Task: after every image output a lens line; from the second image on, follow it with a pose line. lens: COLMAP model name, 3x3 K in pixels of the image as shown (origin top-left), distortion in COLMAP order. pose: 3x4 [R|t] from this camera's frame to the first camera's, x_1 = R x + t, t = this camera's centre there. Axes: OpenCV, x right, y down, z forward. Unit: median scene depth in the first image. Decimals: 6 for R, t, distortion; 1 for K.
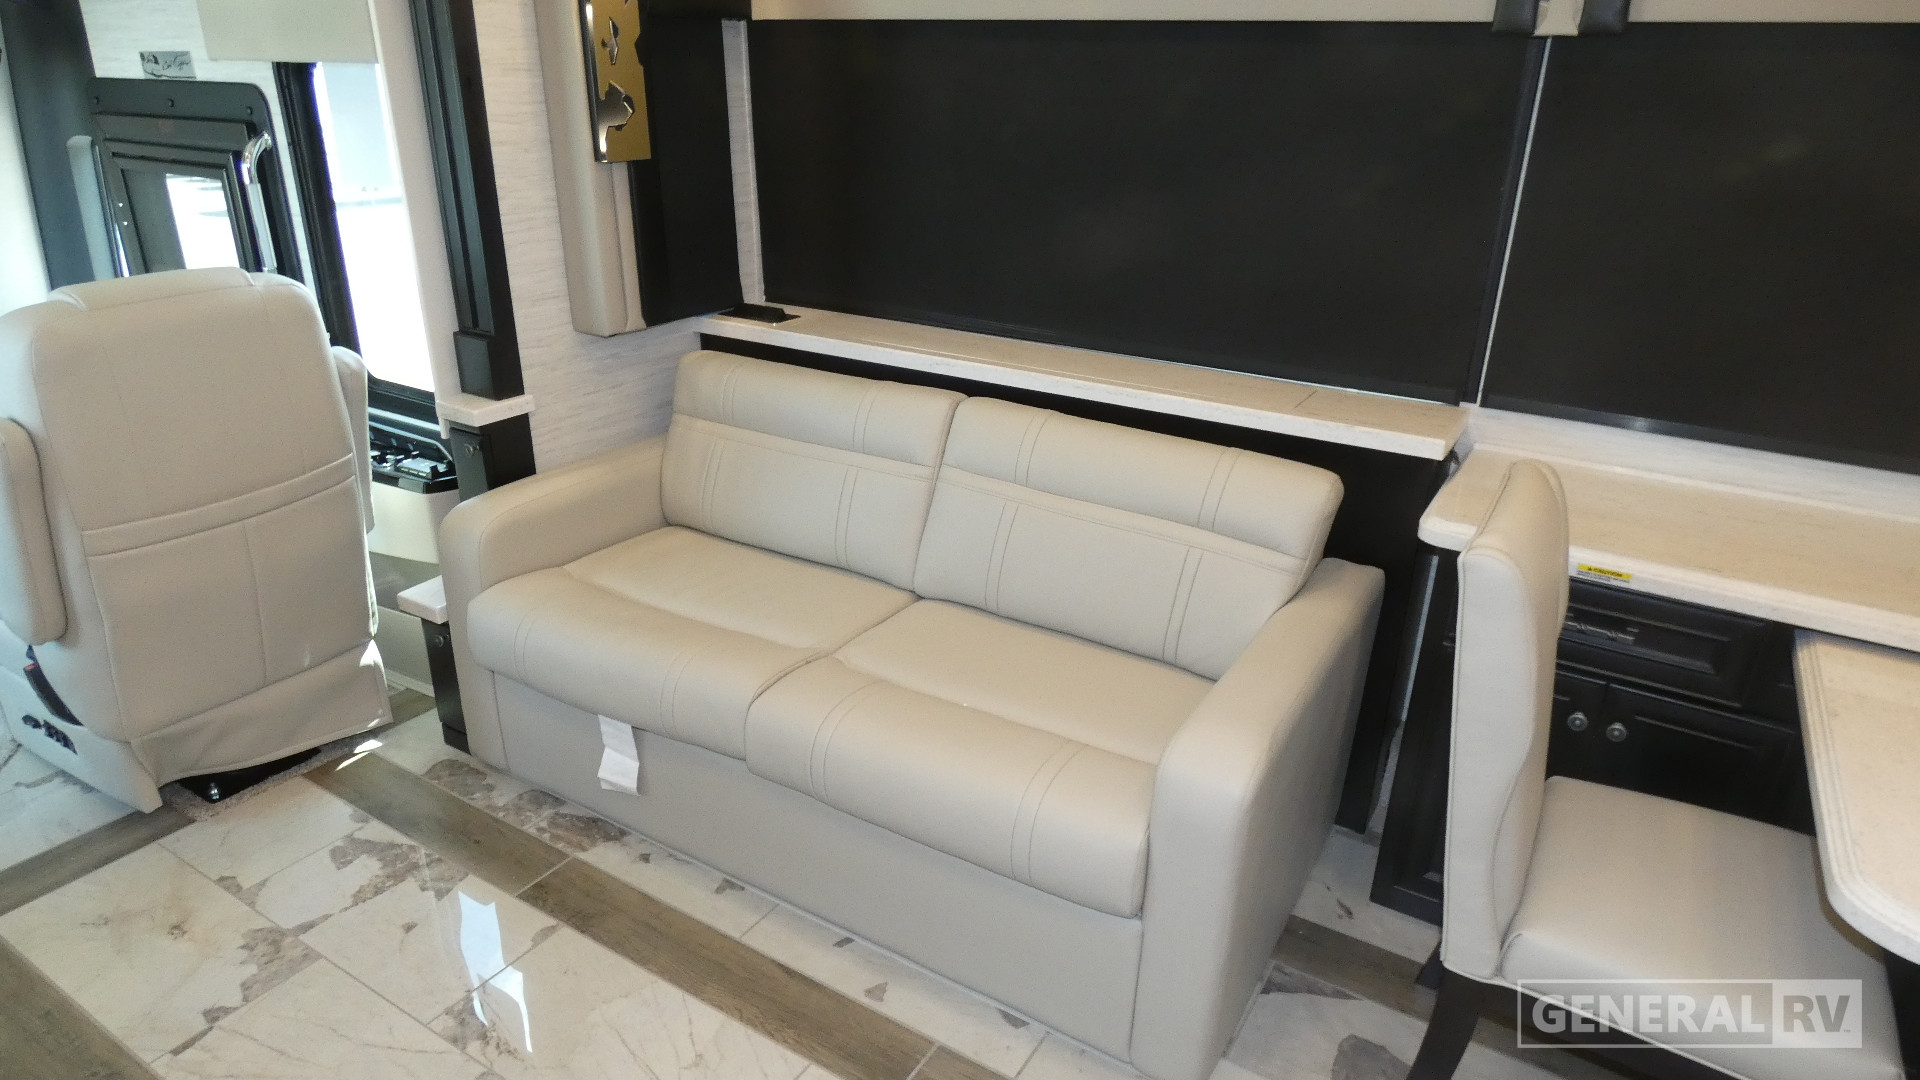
lens RADIAL K [[1154.3, 0, 959.9], [0, 1154.3, 538.9], [0, 0, 1]] dist [-0.002636, 0.000583]
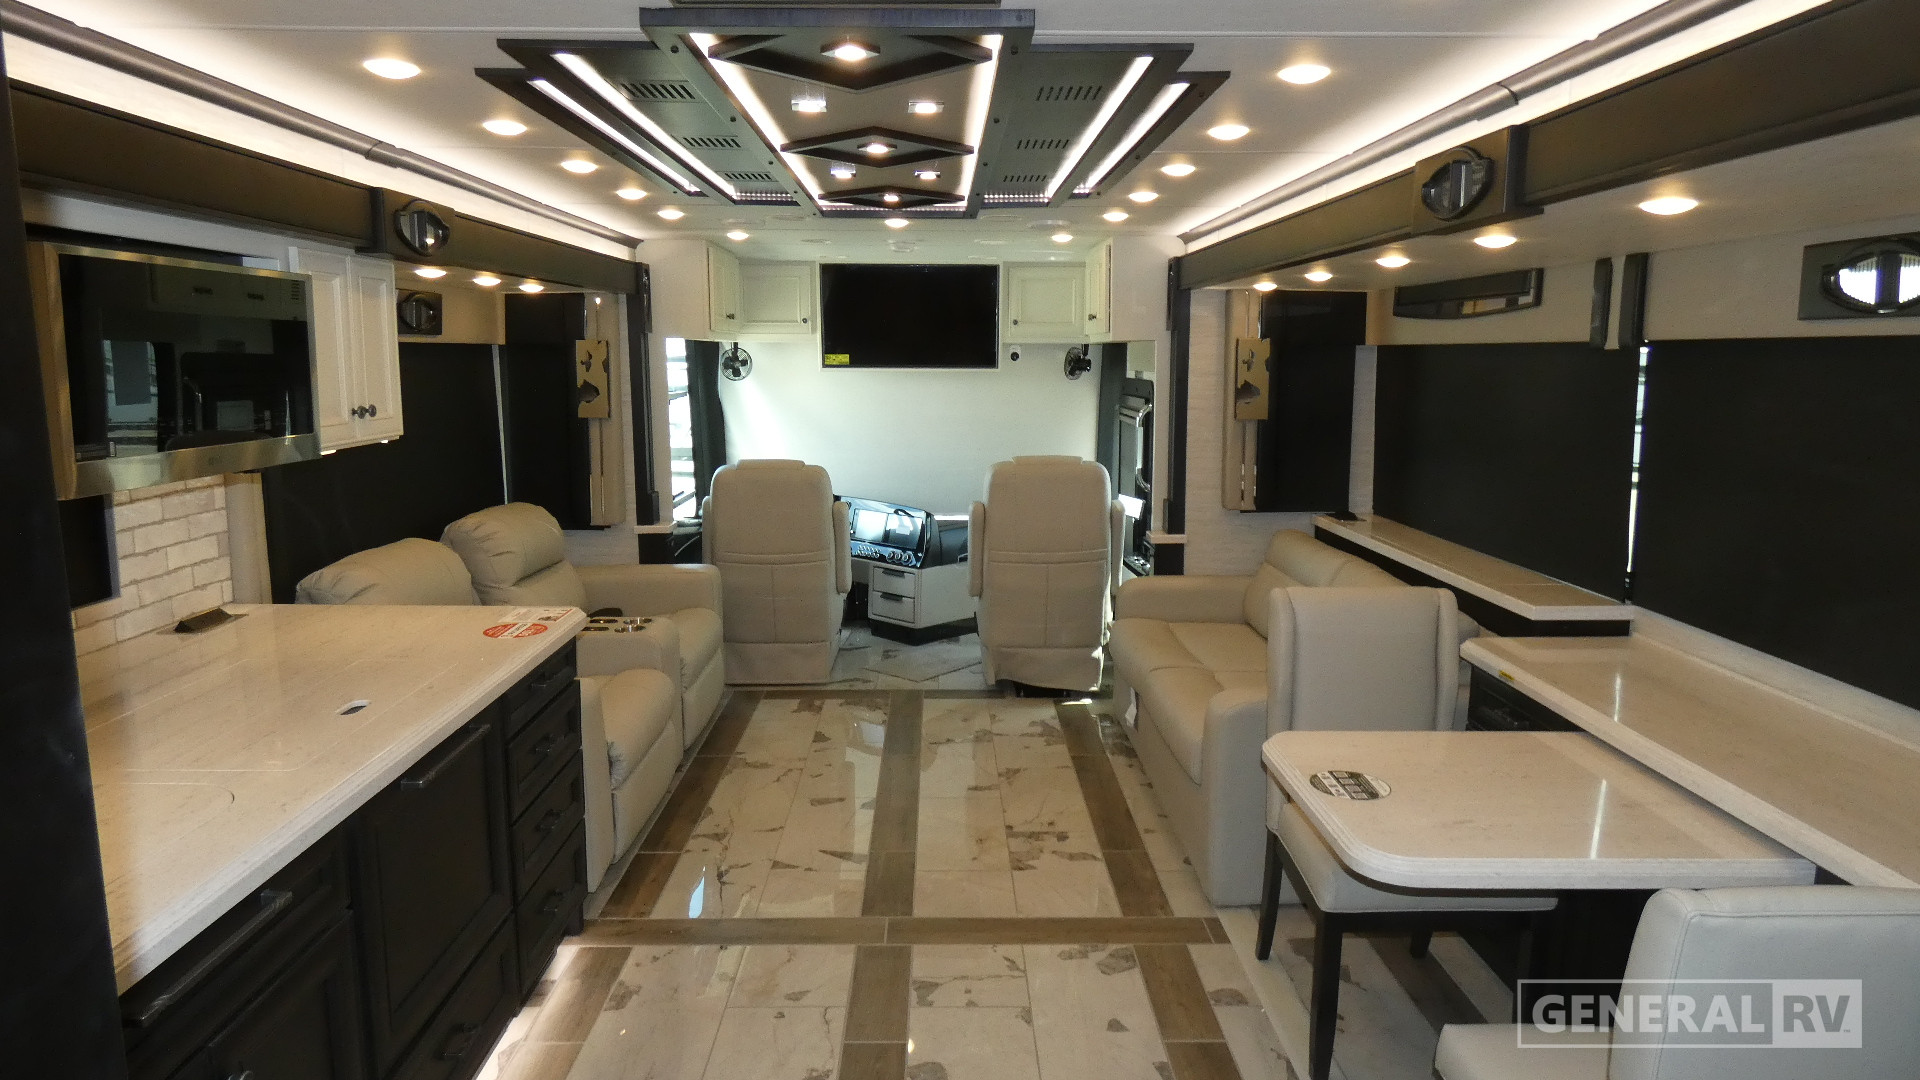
lens RADIAL K [[1154.3, 0, 964.8], [0, 1154.3, 547.9], [0, 0, 1]] dist [-0.002636, 0.000583]
pose [[0.545529, 0.121247, -0.829275, 1.095063], [-0.316505, 0.946012, -0.069894, 0.156862], [0.776031, 0.300599, 0.554452, -0.359306]]
